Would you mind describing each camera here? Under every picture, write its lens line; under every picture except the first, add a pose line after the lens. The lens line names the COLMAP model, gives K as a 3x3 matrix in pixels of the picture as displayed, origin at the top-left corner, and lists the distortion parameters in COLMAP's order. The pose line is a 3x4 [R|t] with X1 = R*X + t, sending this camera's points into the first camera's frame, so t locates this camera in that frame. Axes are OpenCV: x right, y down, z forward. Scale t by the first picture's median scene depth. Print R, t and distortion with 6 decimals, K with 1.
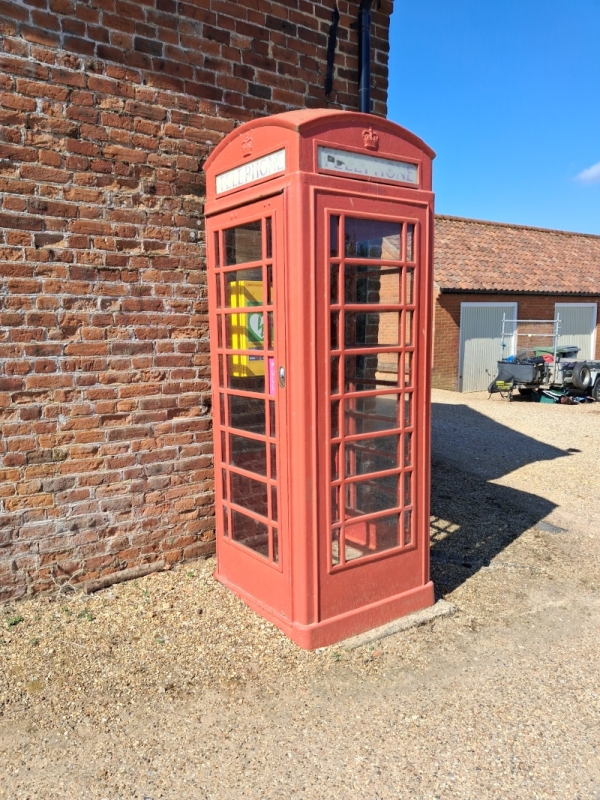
lens RADIAL K [[633.9, 0, 297.7], [0, 633.9, 404.2], [0, 0, 1]] dist [0.000616, 0.000067]
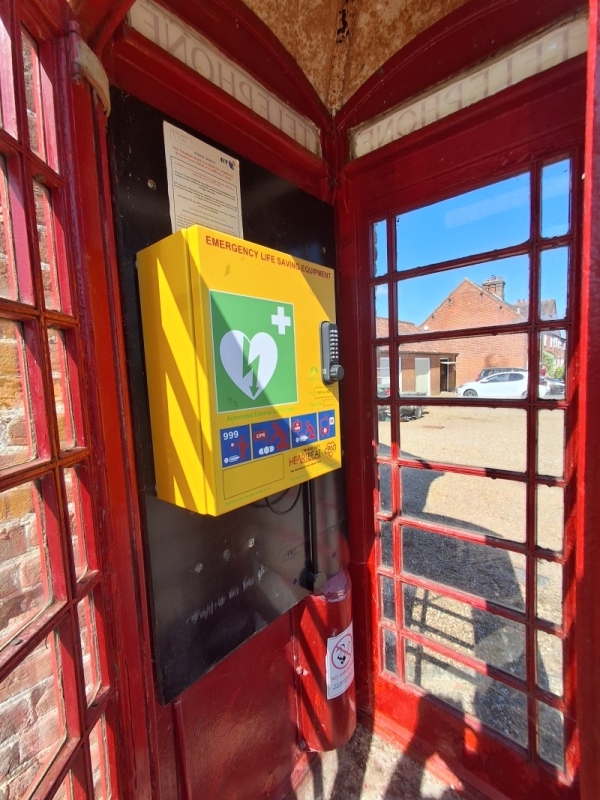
lens RADIAL K [[368.5, 0, 300.0], [0, 368.5, 400.0], [0, 0, 1]] dist [-0.004839, -0.000706]
pose [[0.971440, -0.045847, 0.232812, -0.082396], [0.059134, 0.996976, -0.050415, -0.093879], [-0.229797, 0.062743, 0.971214, 0.814835]]
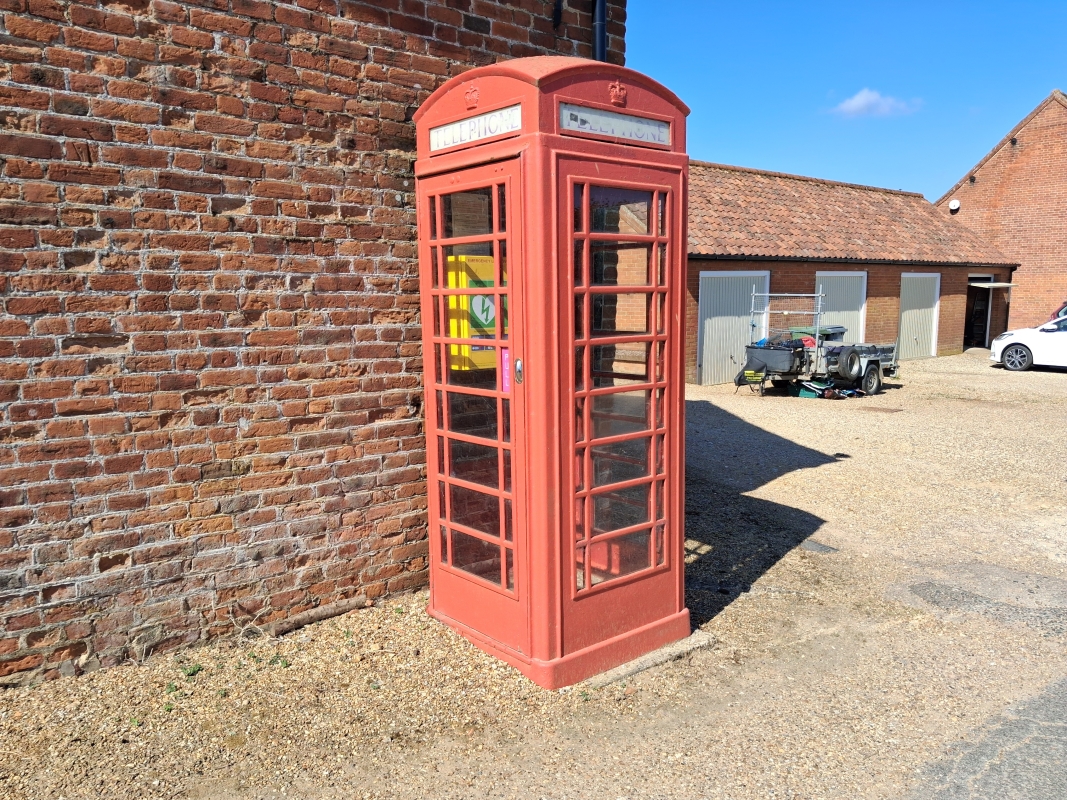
lens RADIAL K [[845.5, 0, 565.7], [0, 845.5, 403.9], [0, 0, 1]] dist [0.000616, 0.000067]
pose [[0.995032, -0.009620, 0.099092, -0.064975], [0.009325, 0.999951, 0.003435, -0.001670], [-0.099120, -0.002494, 0.995072, -0.121957]]
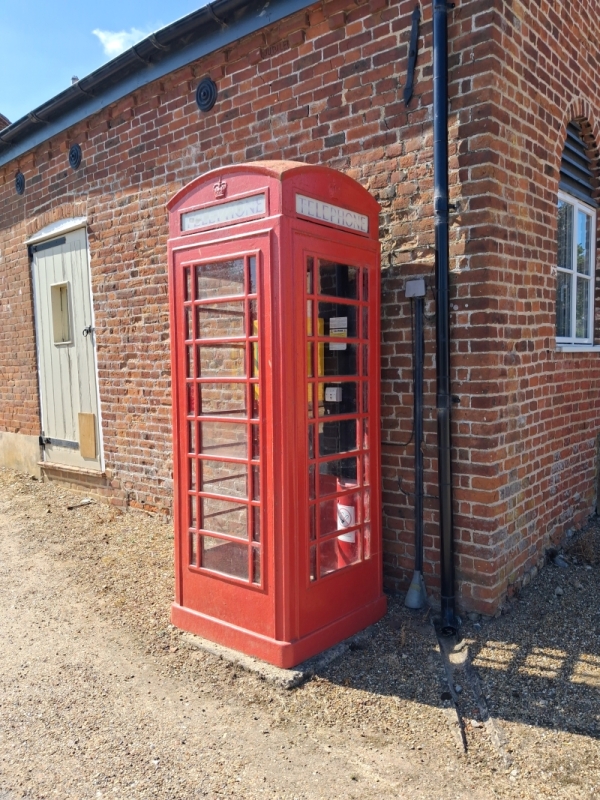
lens RADIAL K [[636.7, 0, 302.8], [0, 636.7, 404.3], [0, 0, 1]] dist [0.014578, -0.026823]
pose [[0.242546, 0.065237, -0.967944, 1.112403], [-0.113524, 0.992790, 0.038465, -0.094217], [0.963475, 0.100555, 0.248203, 0.801706]]
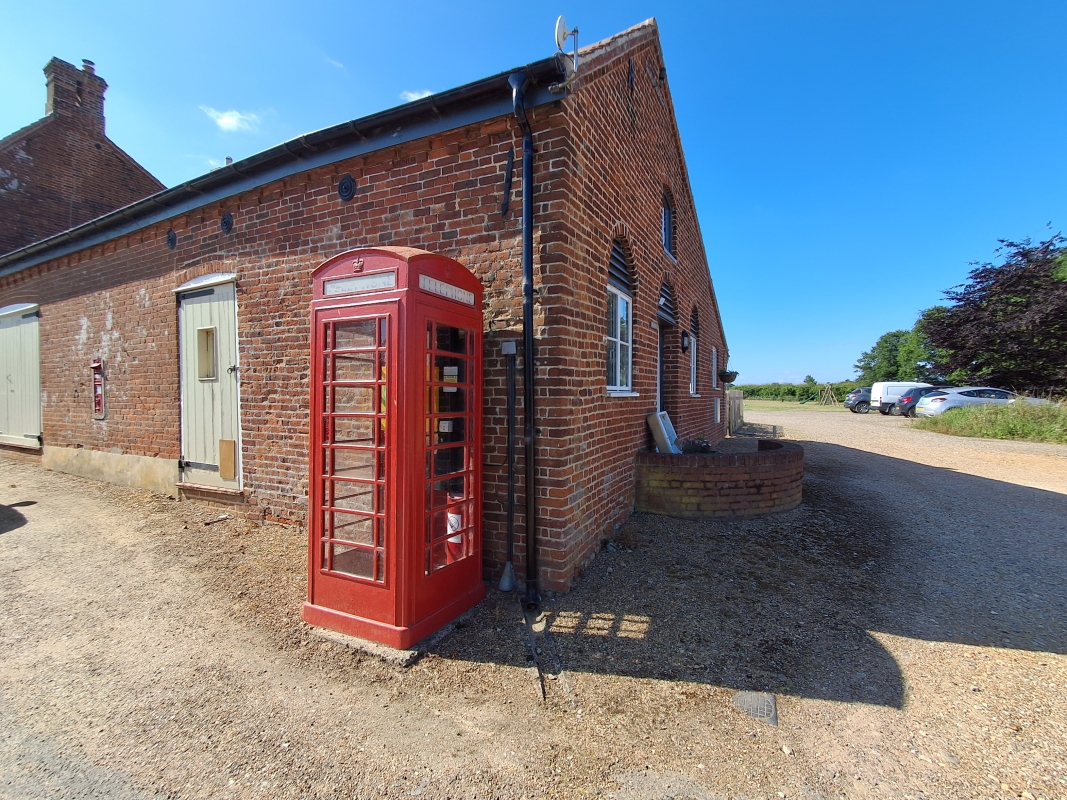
lens RADIAL K [[491.5, 0, 546.2], [0, 491.5, 394.2], [0, 0, 1]] dist [-0.004839, -0.000706]
pose [[0.478226, 0.003265, -0.878231, 1.128997], [-0.121377, 0.990642, -0.062411, -0.105164], [0.869809, 0.136443, 0.474147, 0.789489]]
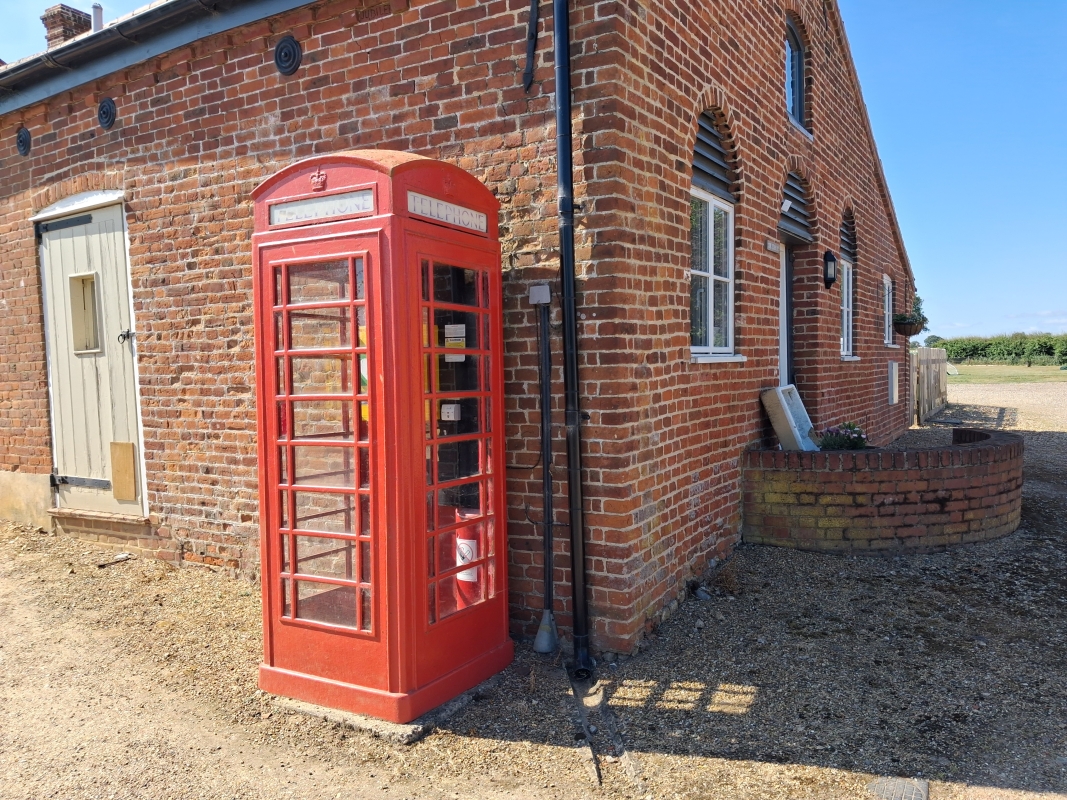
lens RADIAL K [[853.4, 0, 545.7], [0, 853.4, 398.6], [0, 0, 1]] dist [0.068764, -0.196149]
pose [[0.413549, 0.029052, -0.910018, 1.300999], [-0.101265, 0.994757, -0.014262, -0.092218], [0.904833, 0.098051, 0.414323, 0.715208]]
